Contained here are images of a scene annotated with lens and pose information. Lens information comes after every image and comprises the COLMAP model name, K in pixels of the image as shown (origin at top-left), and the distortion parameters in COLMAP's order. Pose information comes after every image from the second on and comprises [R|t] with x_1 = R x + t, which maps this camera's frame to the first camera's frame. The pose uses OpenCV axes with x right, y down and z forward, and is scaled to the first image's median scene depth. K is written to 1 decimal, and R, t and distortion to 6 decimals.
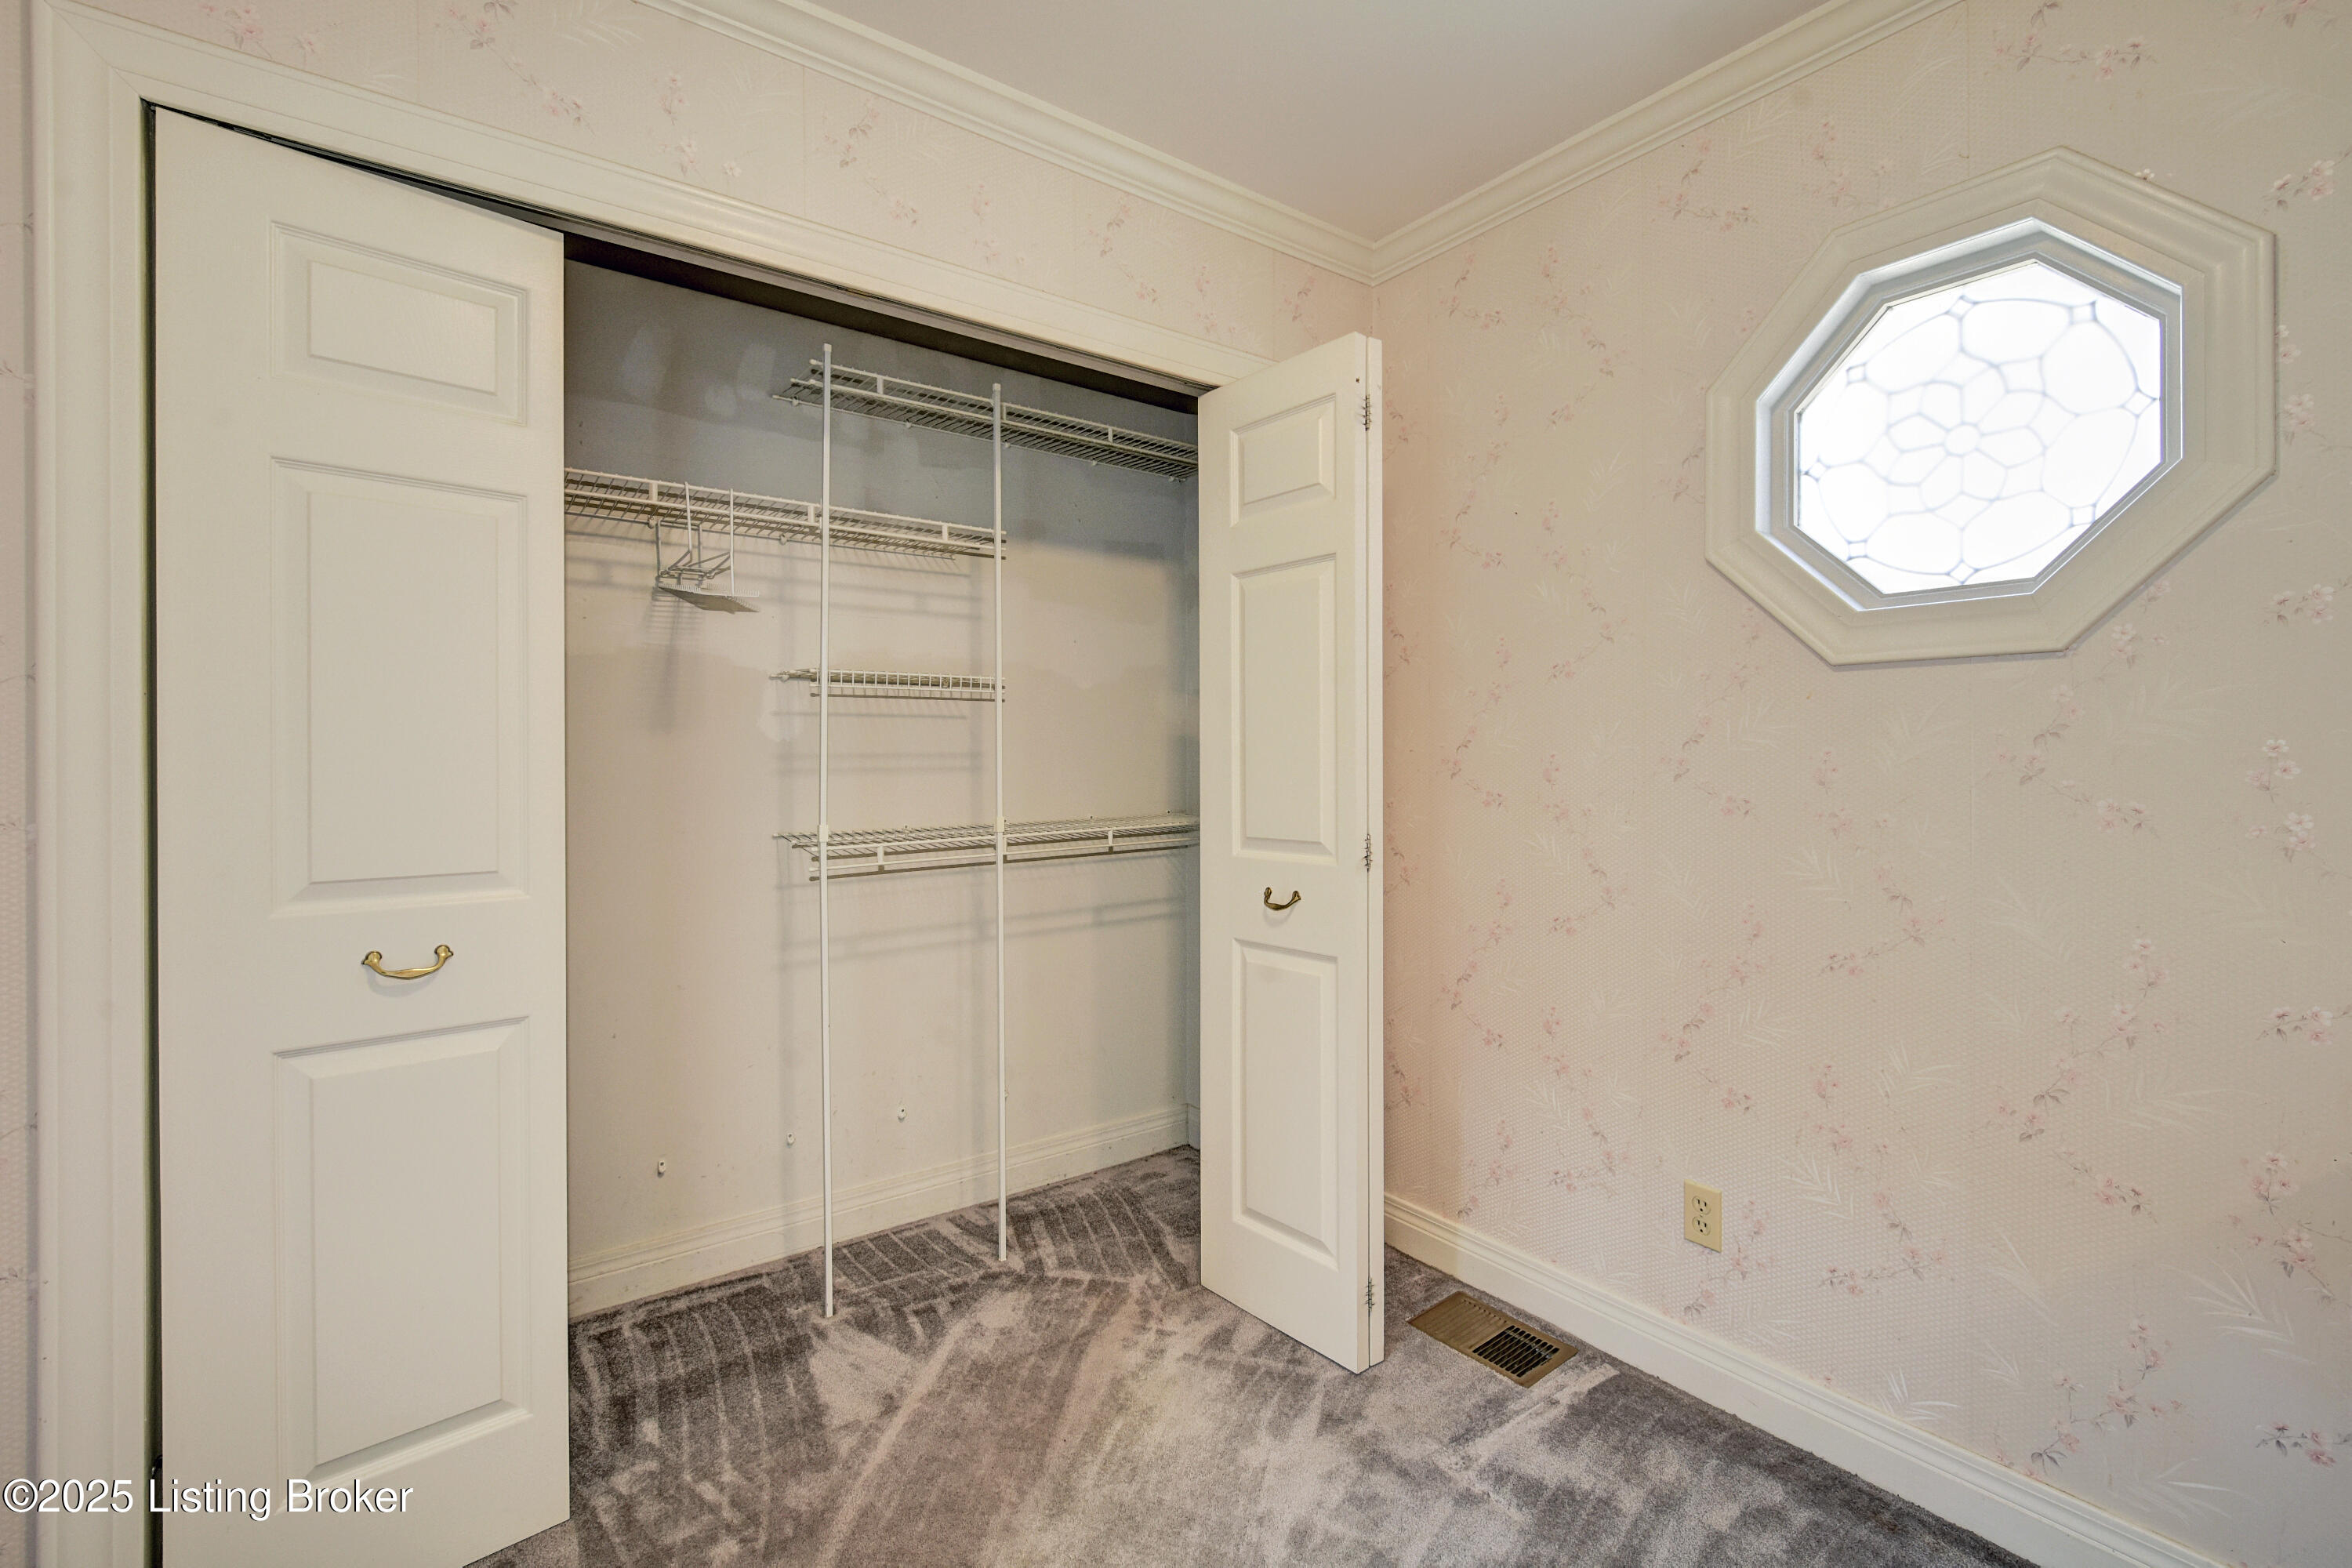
lens RADIAL K [[1028.4, 0, 1171.0], [0, 1028.4, 769.4], [0, 0, 1]] dist [-0.002285, -0.001174]
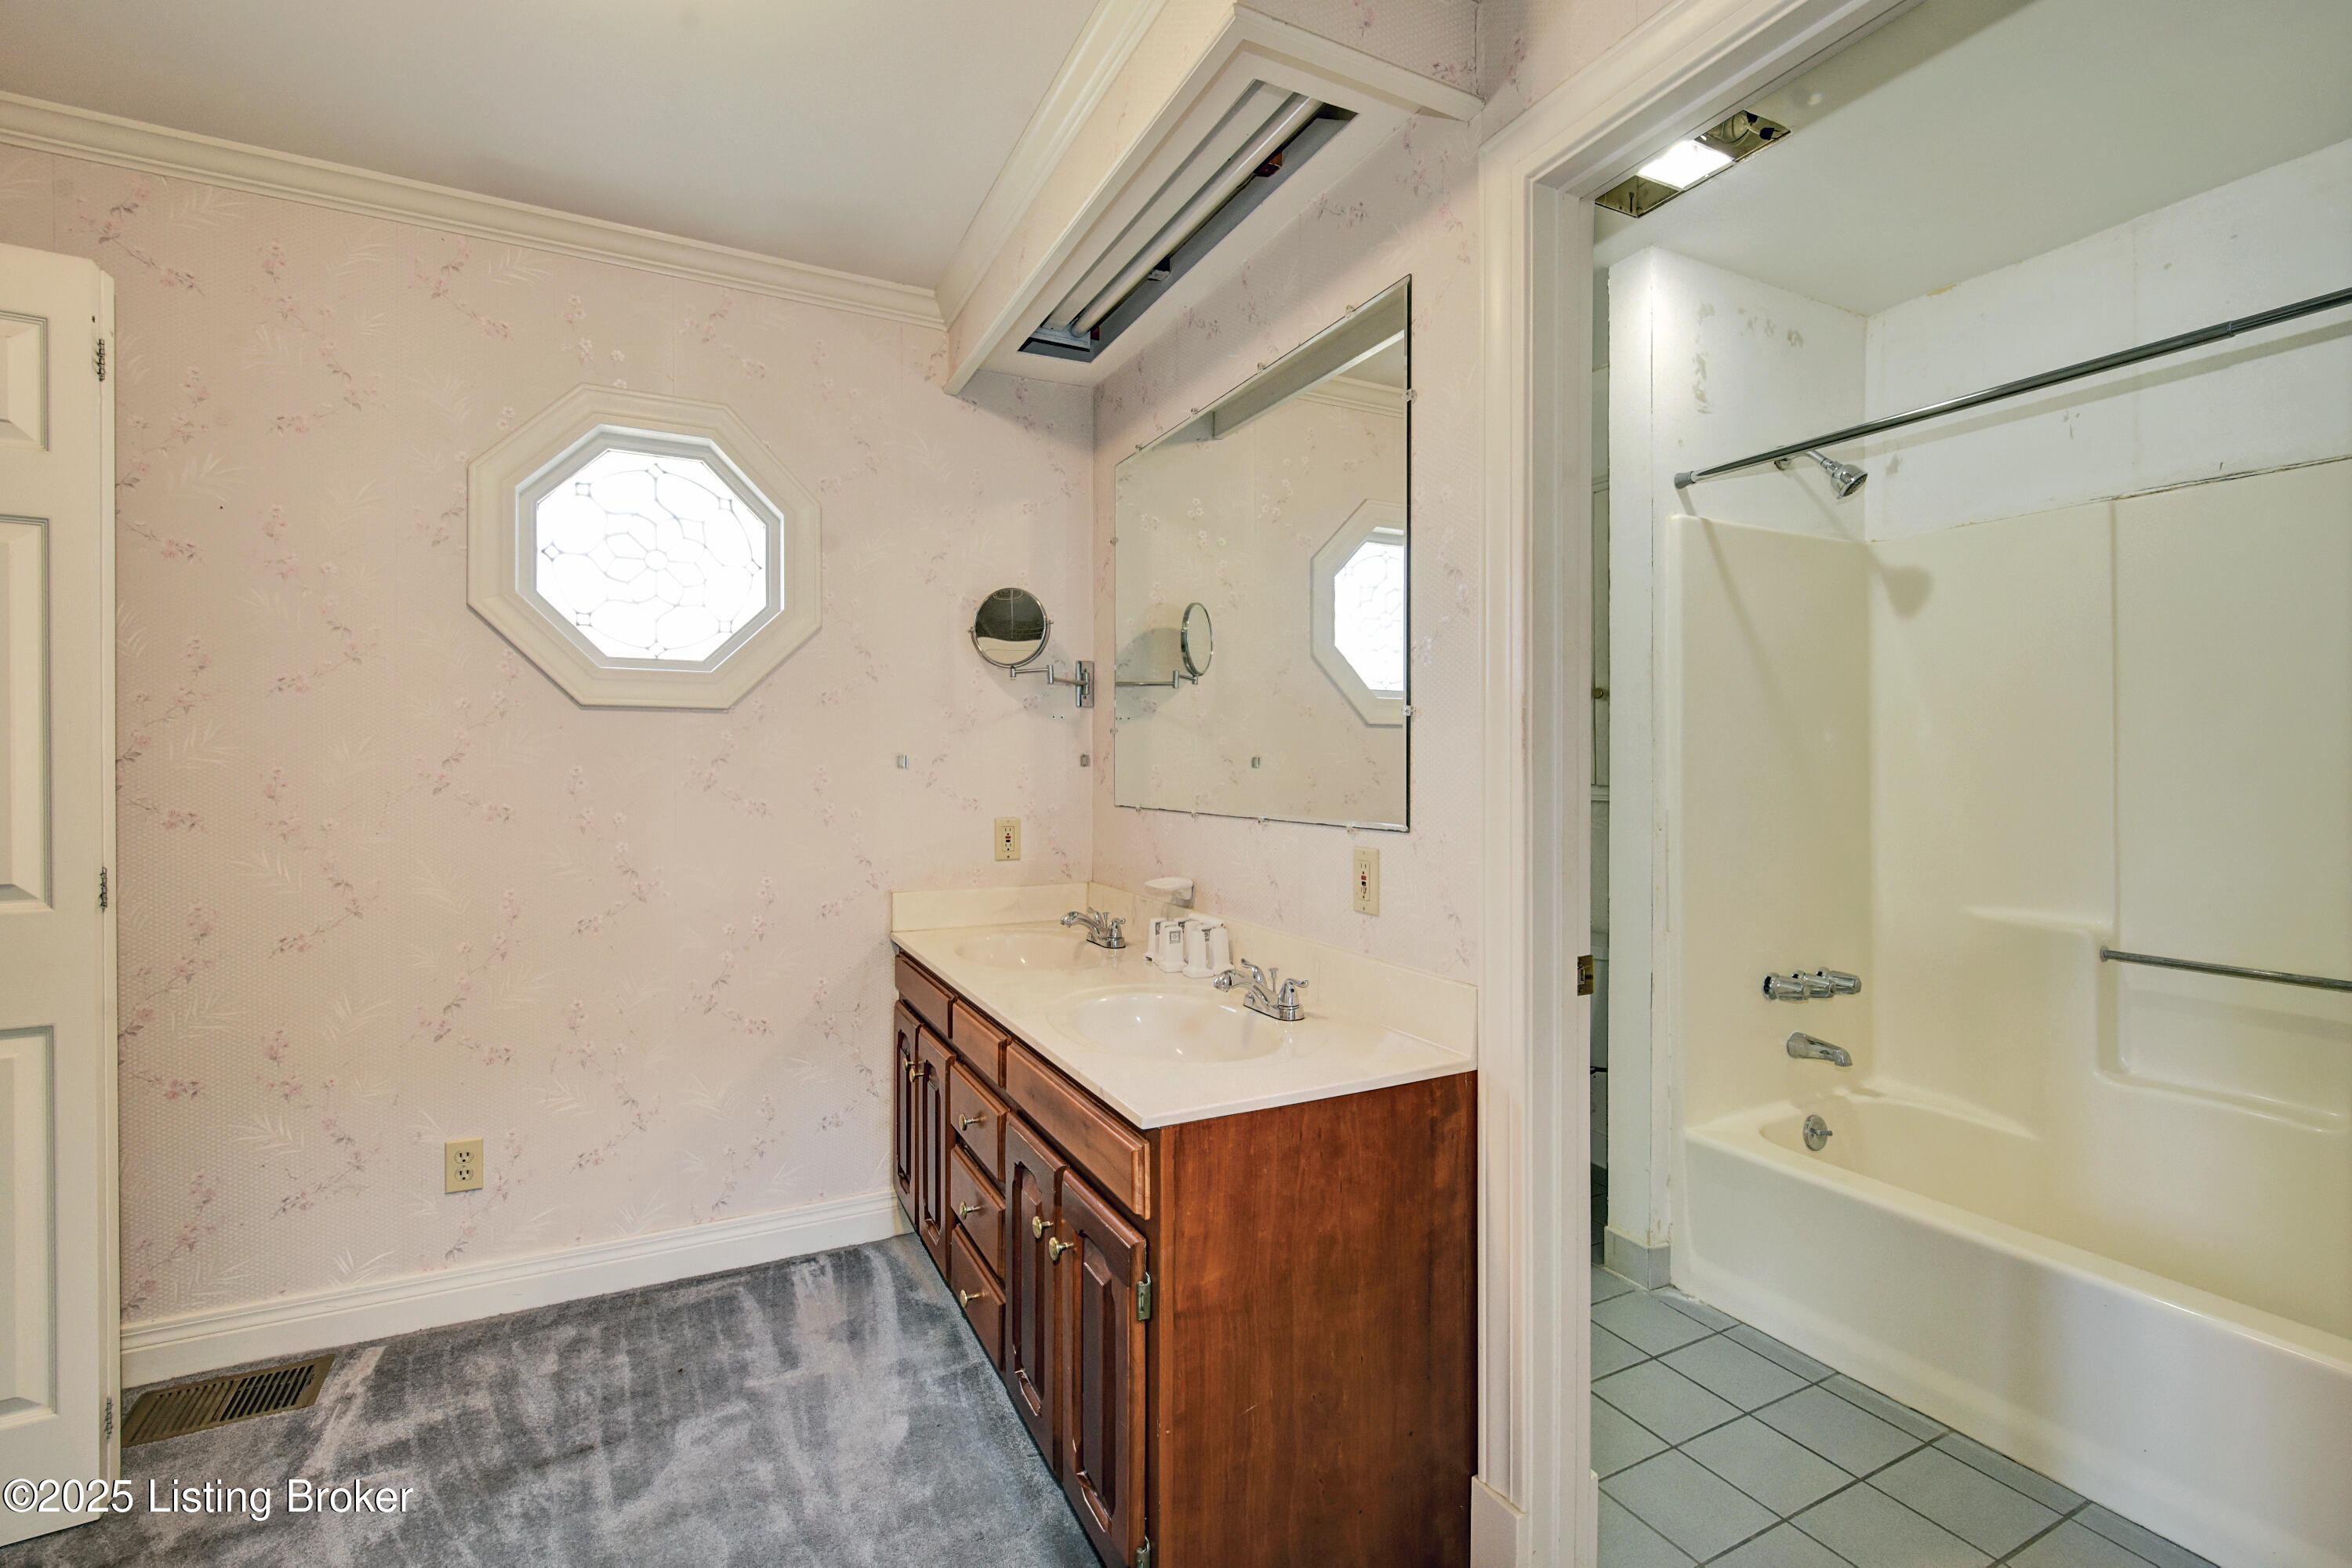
lens RADIAL K [[1028.4, 0, 1175.4], [0, 1028.4, 776.2], [0, 0, 1]] dist [-0.002285, -0.001174]
pose [[0.175334, -0.008495, 0.984472, -0.537784], [0.002458, 0.999963, 0.008191, -0.017581], [-0.984506, 0.000983, 0.175348, -0.001145]]
